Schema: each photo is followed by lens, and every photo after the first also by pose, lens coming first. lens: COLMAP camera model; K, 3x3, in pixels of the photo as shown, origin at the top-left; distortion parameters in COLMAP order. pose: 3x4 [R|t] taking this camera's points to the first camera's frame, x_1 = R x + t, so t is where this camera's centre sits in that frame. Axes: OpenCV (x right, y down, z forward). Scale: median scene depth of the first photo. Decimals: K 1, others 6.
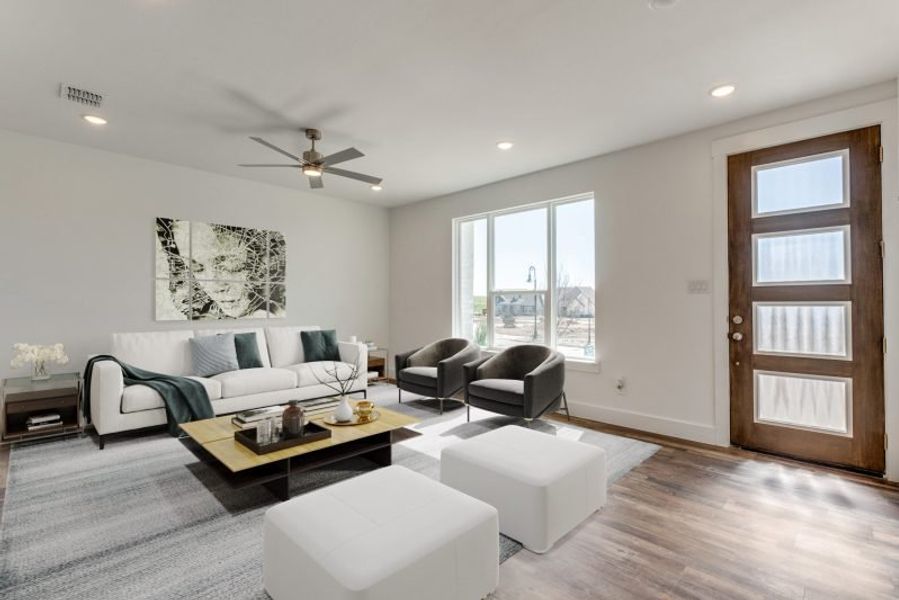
lens RADIAL K [[397.4, 0, 451.8], [0, 397.4, 302.5], [0, 0, 1]] dist [-0.004336, -0.000609]
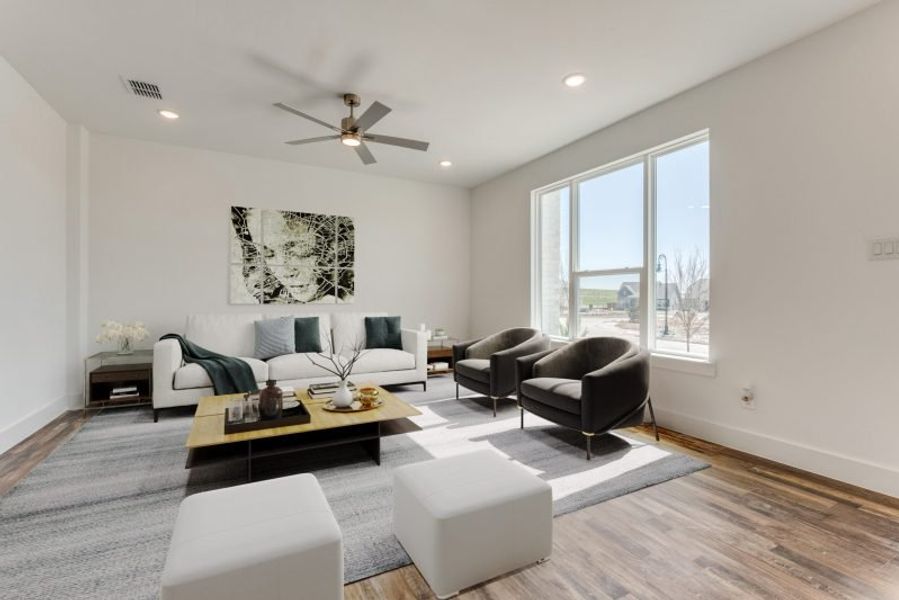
lens RADIAL K [[397.4, 0, 449.8], [0, 397.4, 299.8], [0, 0, 1]] dist [-0.004336, -0.000609]
pose [[0.955163, -0.000702, -0.296081, 0.113441], [0.002287, 0.999985, 0.005006, 0.028567], [0.296073, -0.005459, 0.955150, 0.153470]]
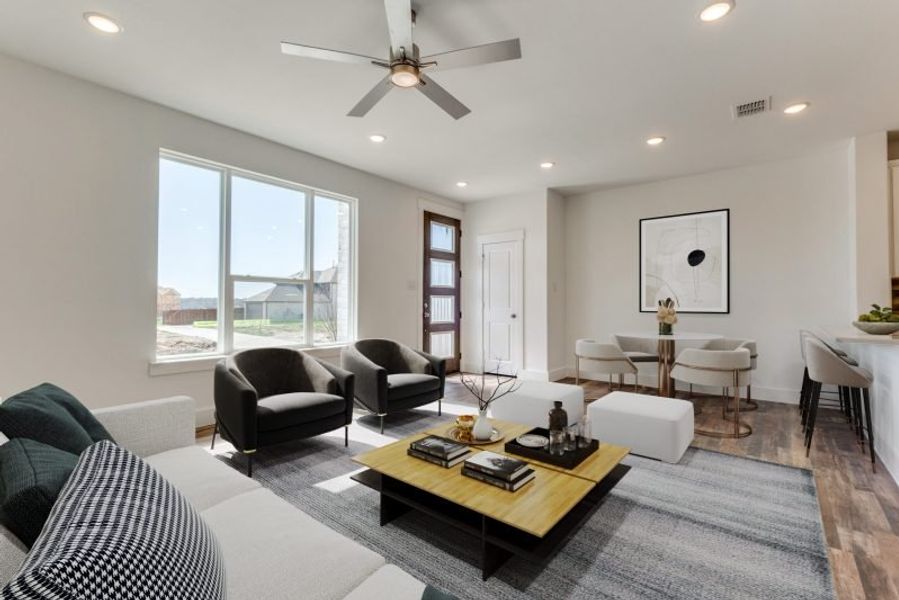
lens RADIAL K [[397.4, 0, 452.8], [0, 397.4, 301.6], [0, 0, 1]] dist [-0.004336, -0.000609]
pose [[-0.091582, -0.001752, 0.995796, -0.769965], [-0.004293, 0.999990, 0.001365, 0.017165], [-0.995788, -0.004150, -0.091589, 0.772676]]
